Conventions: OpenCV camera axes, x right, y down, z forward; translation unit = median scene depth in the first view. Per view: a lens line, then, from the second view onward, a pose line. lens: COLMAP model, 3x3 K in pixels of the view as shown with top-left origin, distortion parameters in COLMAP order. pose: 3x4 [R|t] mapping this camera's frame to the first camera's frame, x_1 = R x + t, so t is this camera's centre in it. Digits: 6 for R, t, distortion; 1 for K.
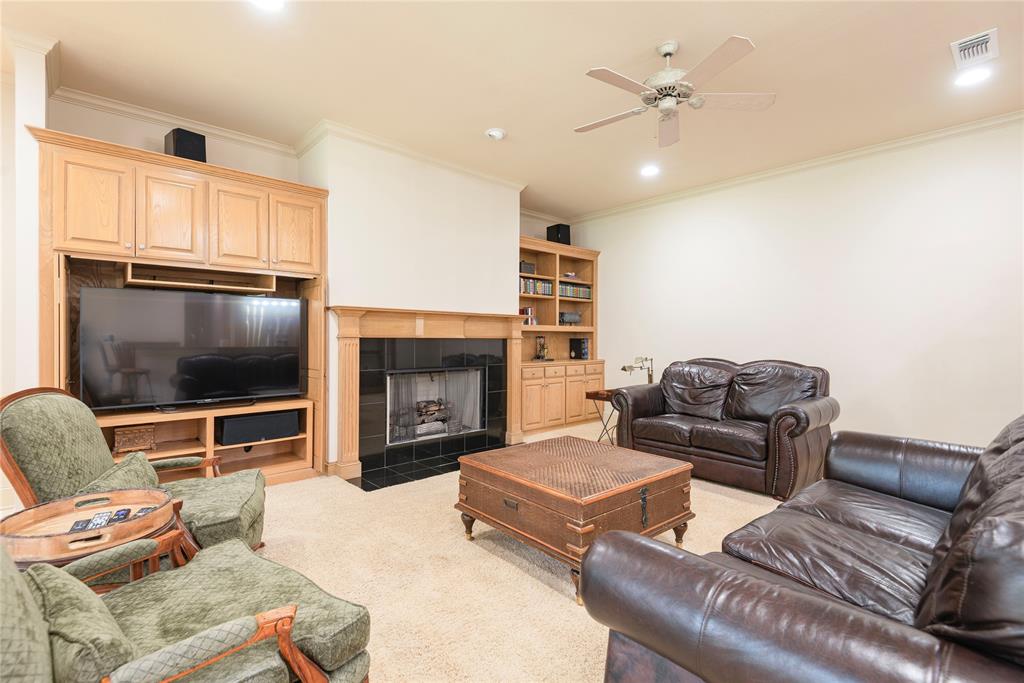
lens RADIAL K [[460.7, 0, 510.8], [0, 460.7, 339.5], [0, 0, 1]] dist [0.034821, -0.019168]
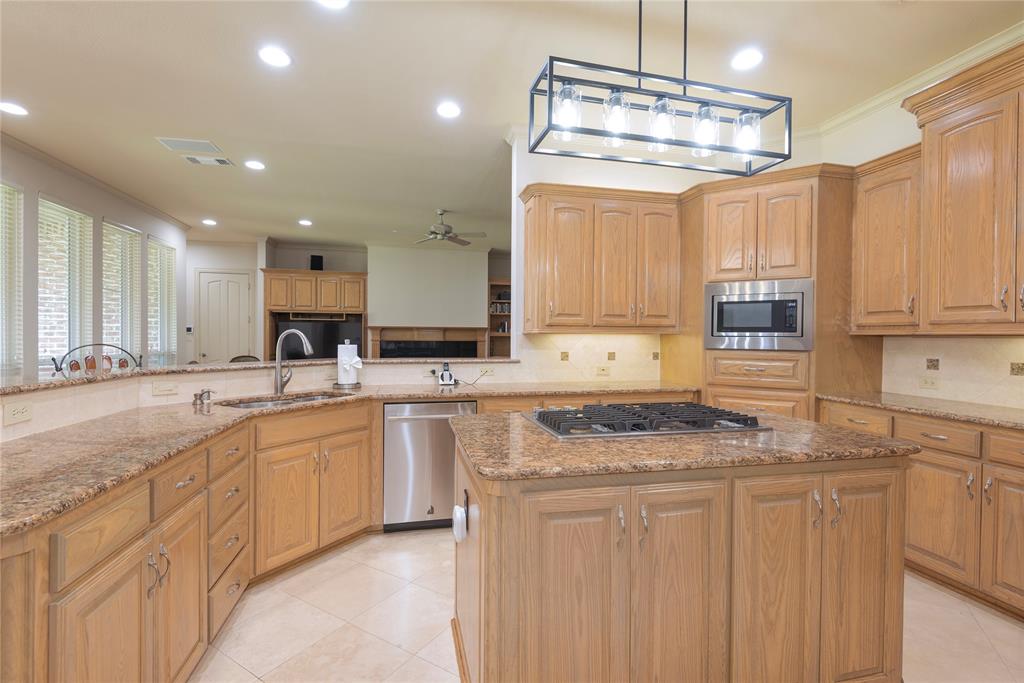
lens RADIAL K [[460.7, 0, 510.8], [0, 460.7, 339.5], [0, 0, 1]] dist [0.034821, -0.019168]
pose [[0.873498, 0.002682, -0.486820, 1.088619], [-0.003180, 0.999995, -0.000197, -0.009892], [0.486817, 0.001720, 0.873502, -0.484940]]
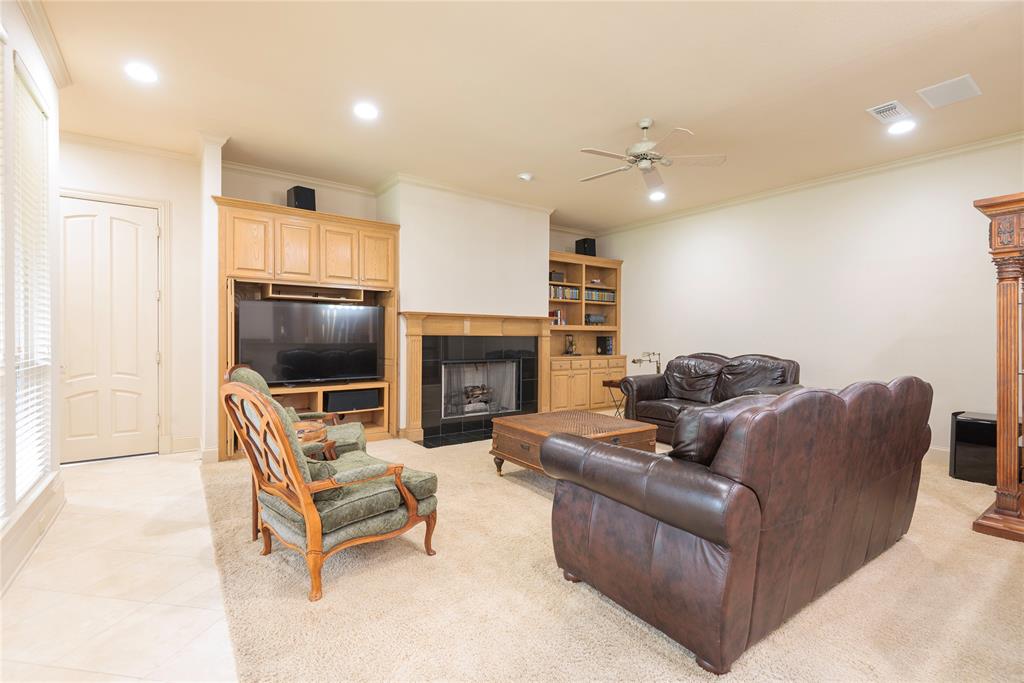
lens RADIAL K [[460.7, 0, 510.8], [0, 460.7, 339.5], [0, 0, 1]] dist [0.034821, -0.019168]
pose [[0.994181, 0.002074, -0.107706, 0.060114], [-0.001761, 0.999994, 0.003001, 0.003268], [0.107712, -0.002794, 0.994178, -0.253986]]
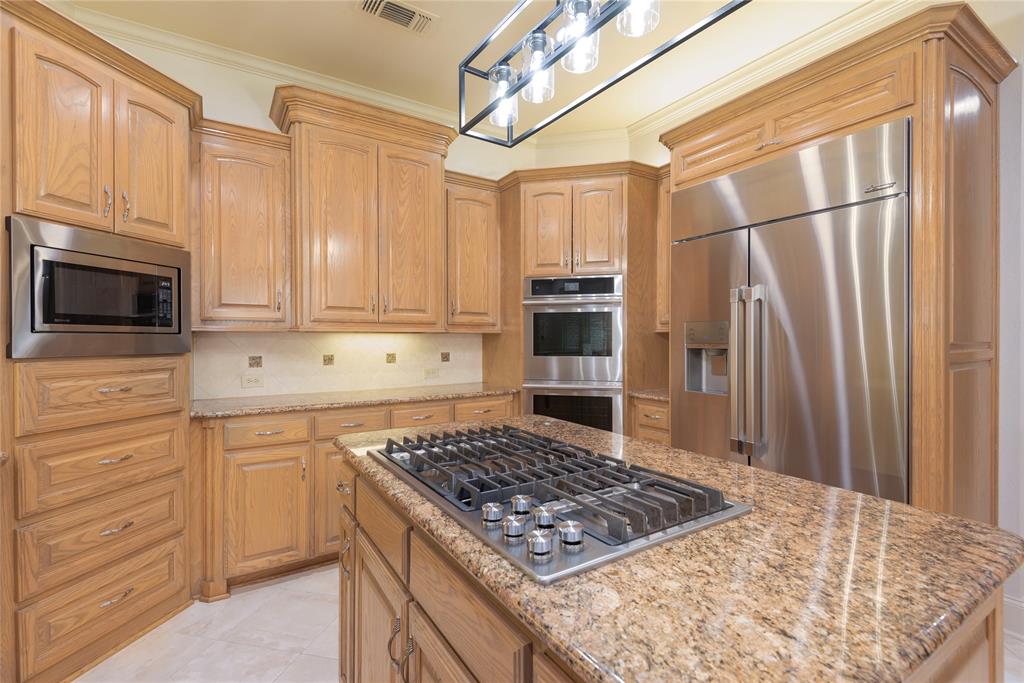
lens RADIAL K [[460.7, 0, 510.8], [0, 460.7, 339.5], [0, 0, 1]] dist [0.034821, -0.019168]
pose [[0.173925, -0.011677, 0.984690, 0.711937], [0.006262, 0.999923, 0.010752, -0.012339], [-0.984739, 0.004296, 0.173985, -0.071100]]
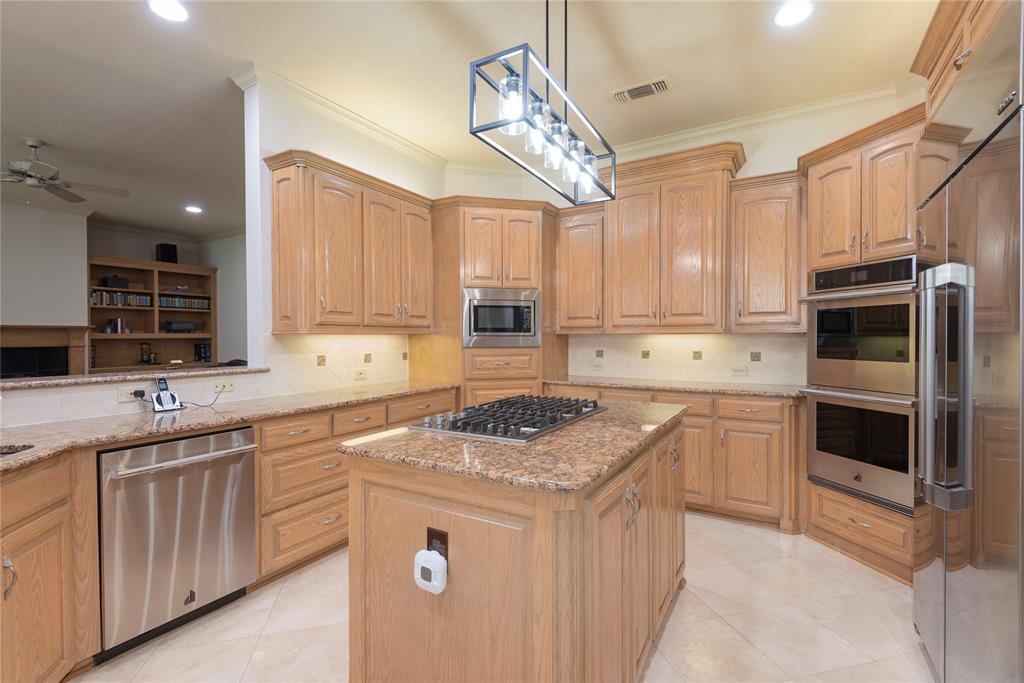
lens RADIAL K [[460.7, 0, 510.8], [0, 460.7, 339.5], [0, 0, 1]] dist [0.034821, -0.019168]
pose [[0.958012, -0.012784, 0.286444, 0.832957], [0.012192, 0.999918, 0.003851, -0.012414], [-0.286470, -0.000197, 0.958089, -0.483167]]
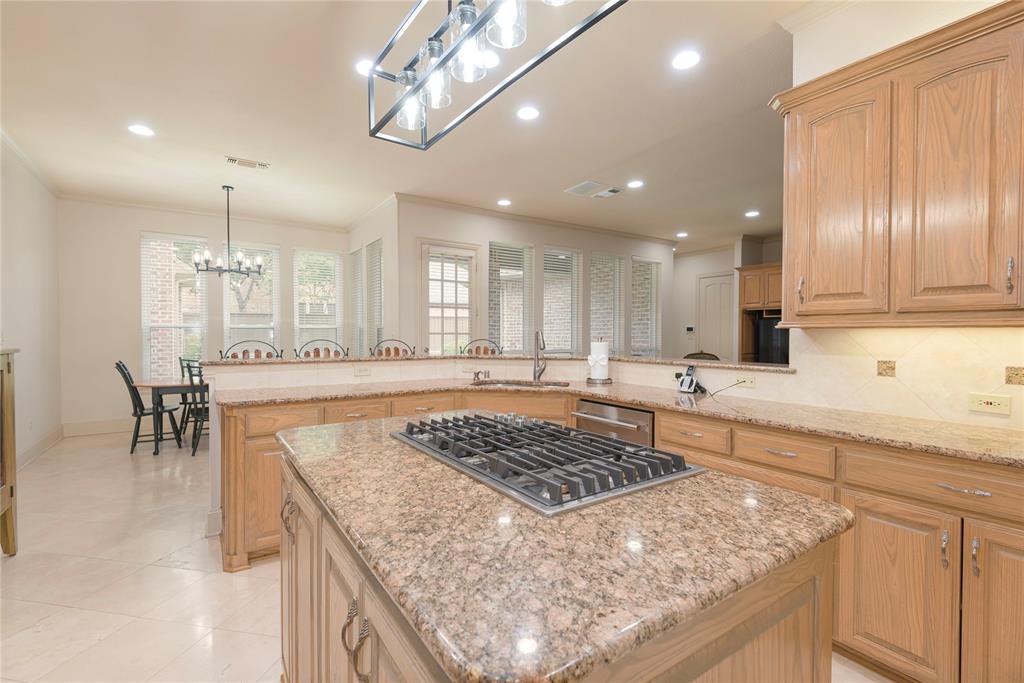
lens RADIAL K [[460.7, 0, 510.8], [0, 460.7, 339.5], [0, 0, 1]] dist [0.034821, -0.019168]
pose [[-0.142837, 0.007509, -0.989718, 1.297585], [-0.007008, 0.999938, 0.008598, -0.010879], [0.989721, 0.008164, -0.142775, 0.005872]]
